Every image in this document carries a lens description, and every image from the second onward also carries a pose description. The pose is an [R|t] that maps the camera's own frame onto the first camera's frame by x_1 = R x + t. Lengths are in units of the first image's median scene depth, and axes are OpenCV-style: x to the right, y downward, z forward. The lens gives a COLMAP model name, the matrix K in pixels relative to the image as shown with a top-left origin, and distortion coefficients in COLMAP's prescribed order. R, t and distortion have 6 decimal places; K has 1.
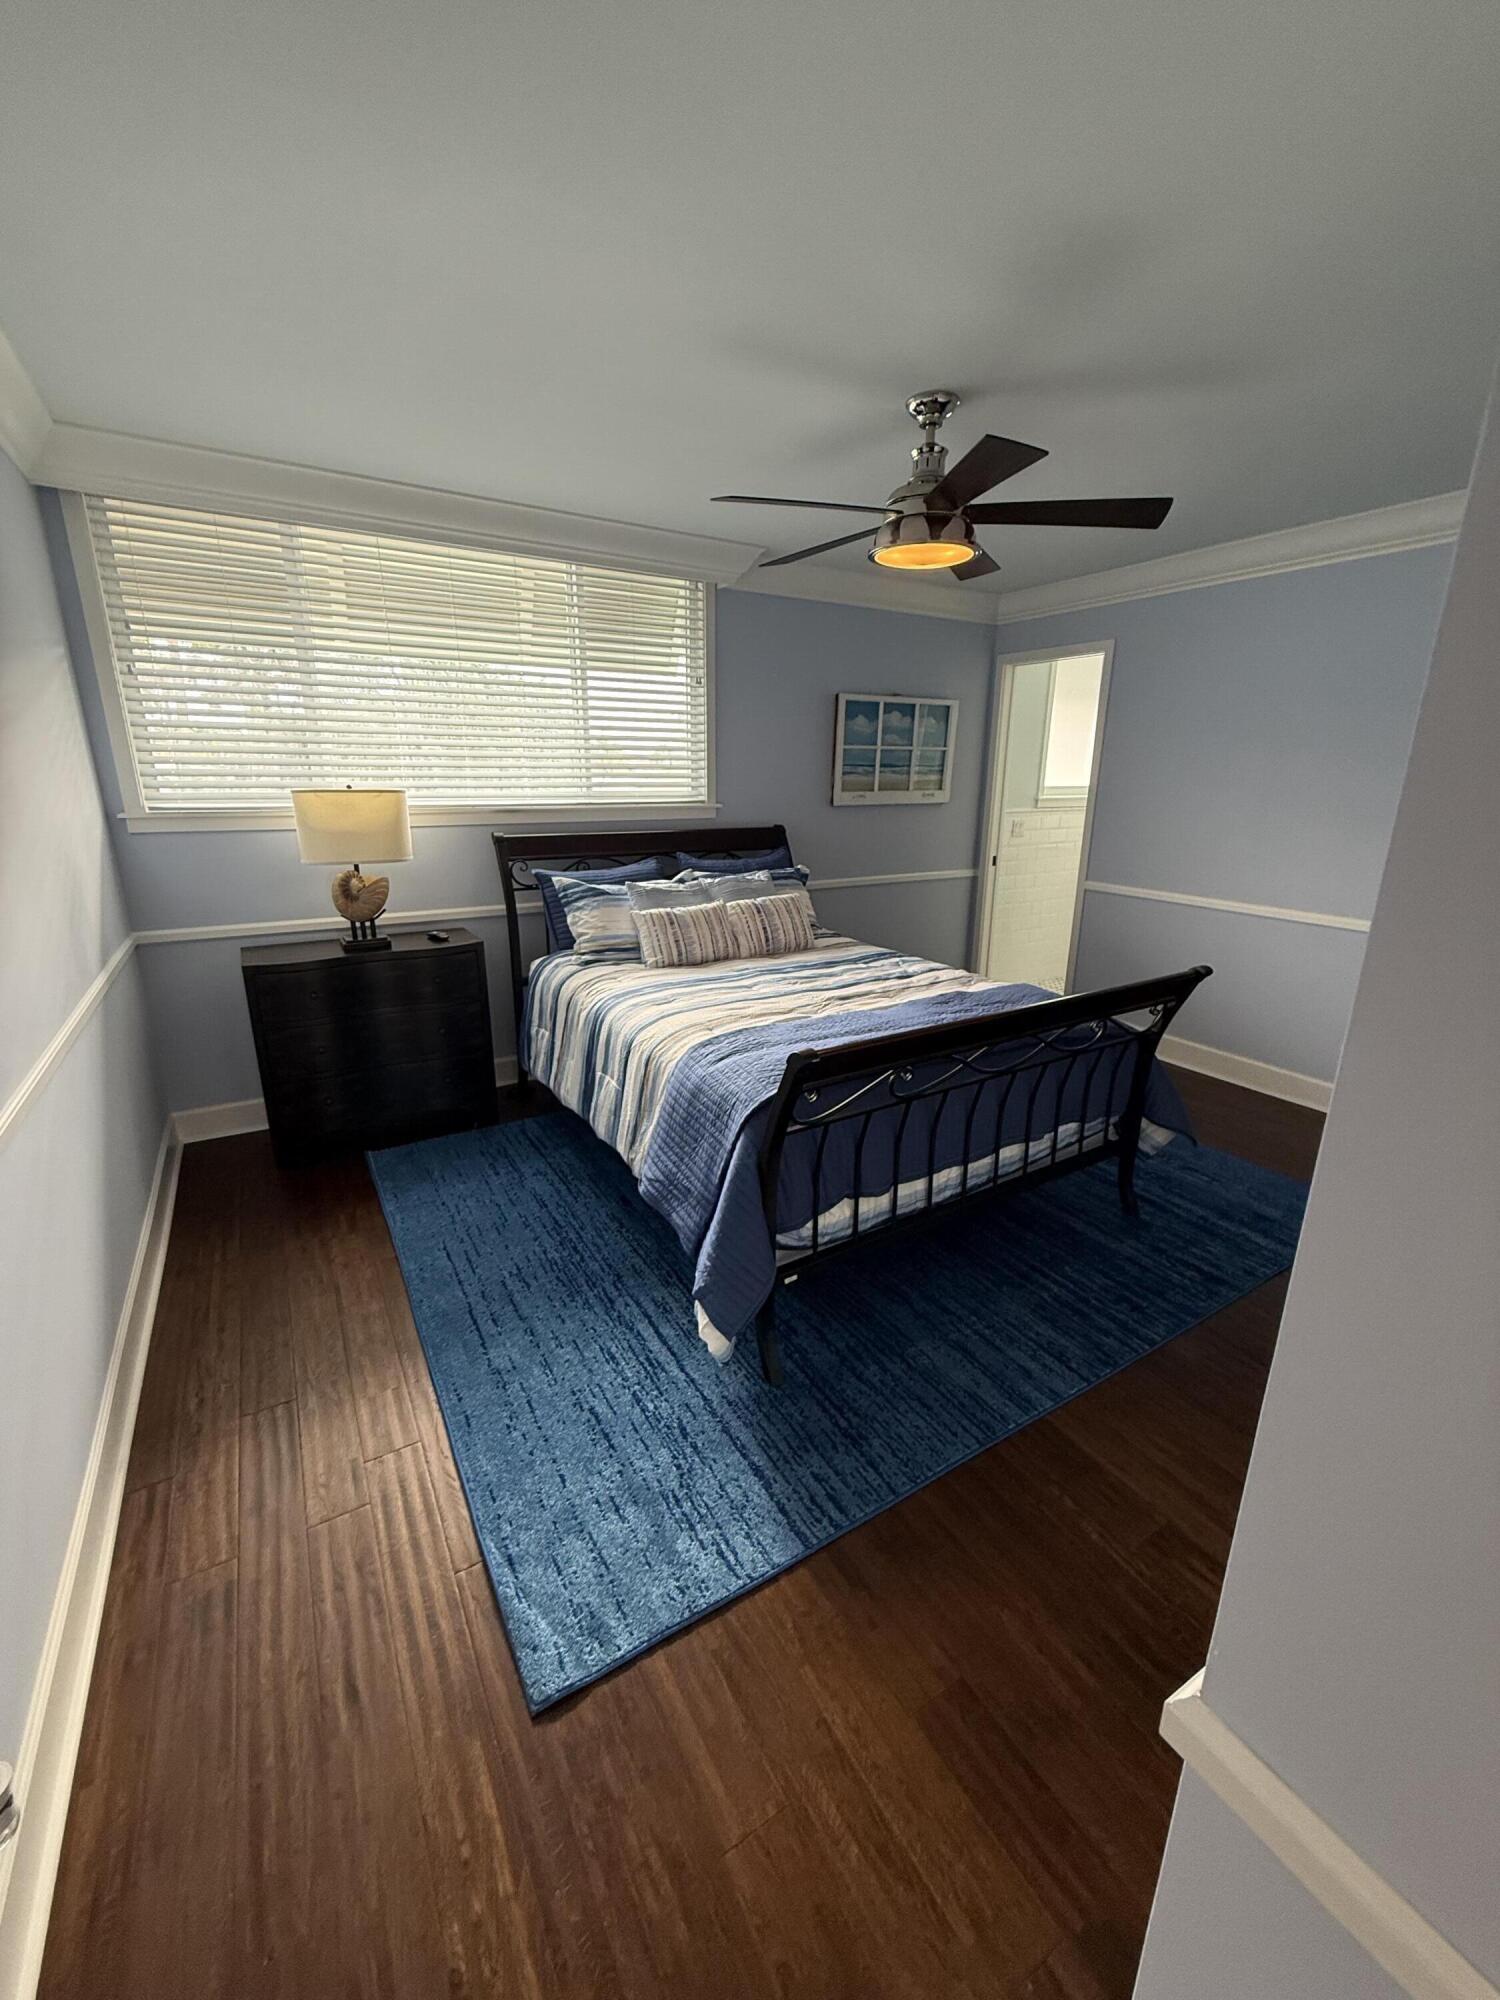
lens RADIAL K [[798.9, 0, 750.0], [0, 798.9, 1000.0], [0, 0, 1]] dist [-0.000289, 0.000641]
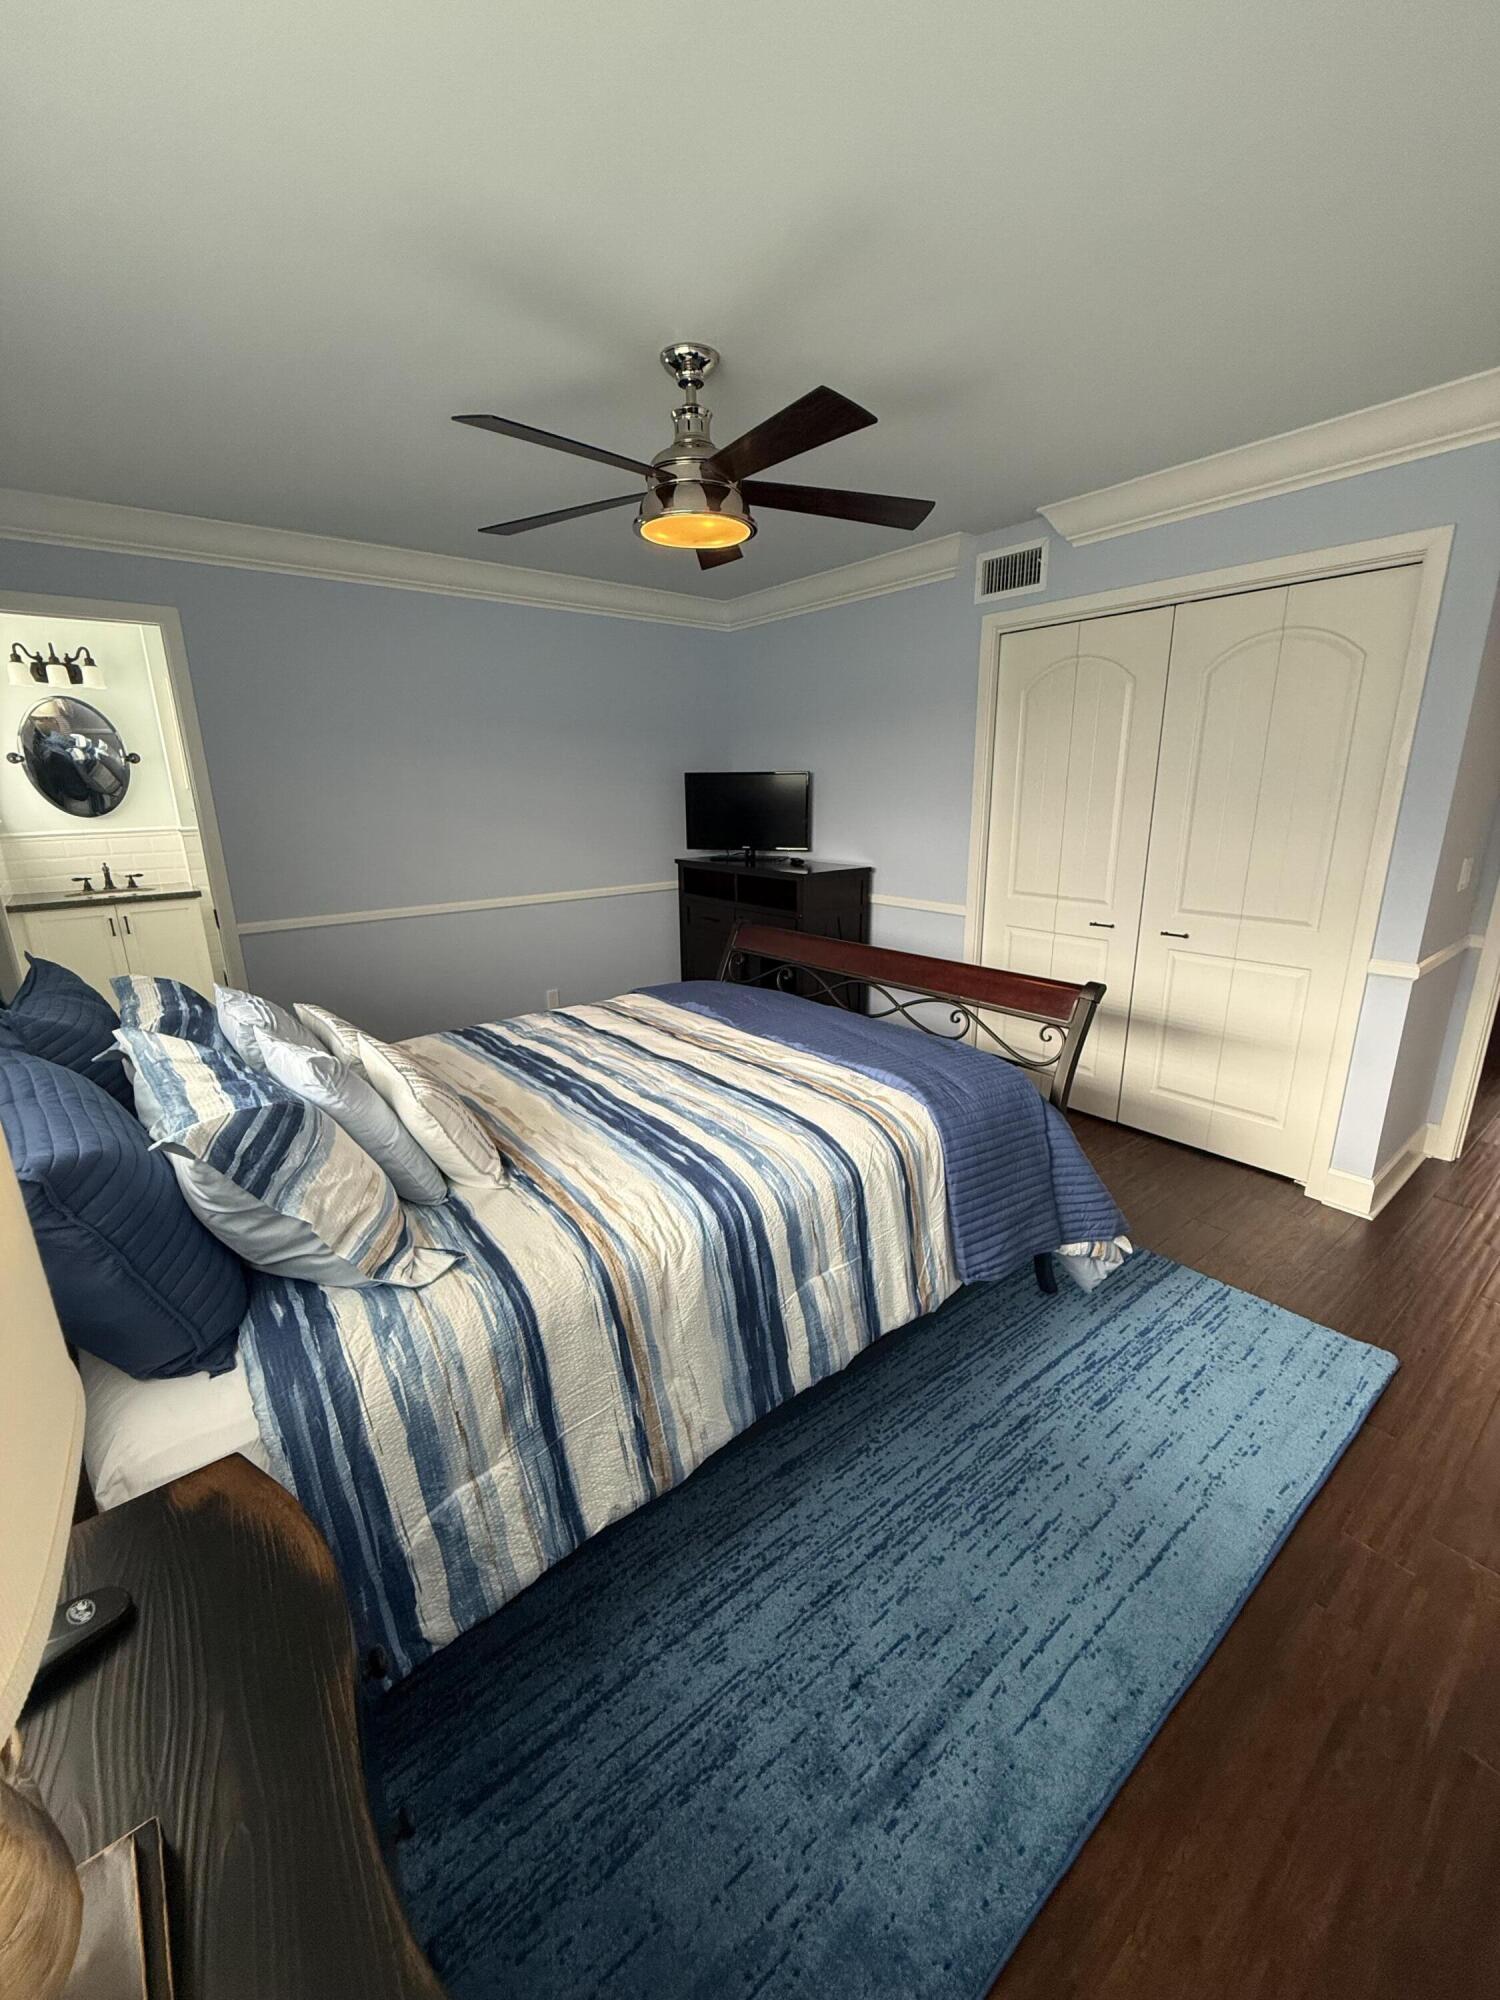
lens RADIAL K [[798.9, 0, 750.0], [0, 798.9, 1000.0], [0, 0, 1]] dist [-0.000289, 0.000641]
pose [[-0.134178, -0.265568, 0.954709, -0.741623], [0.286648, 0.911833, 0.293928, -0.308008], [-0.948593, 0.313104, -0.046223, 1.085148]]
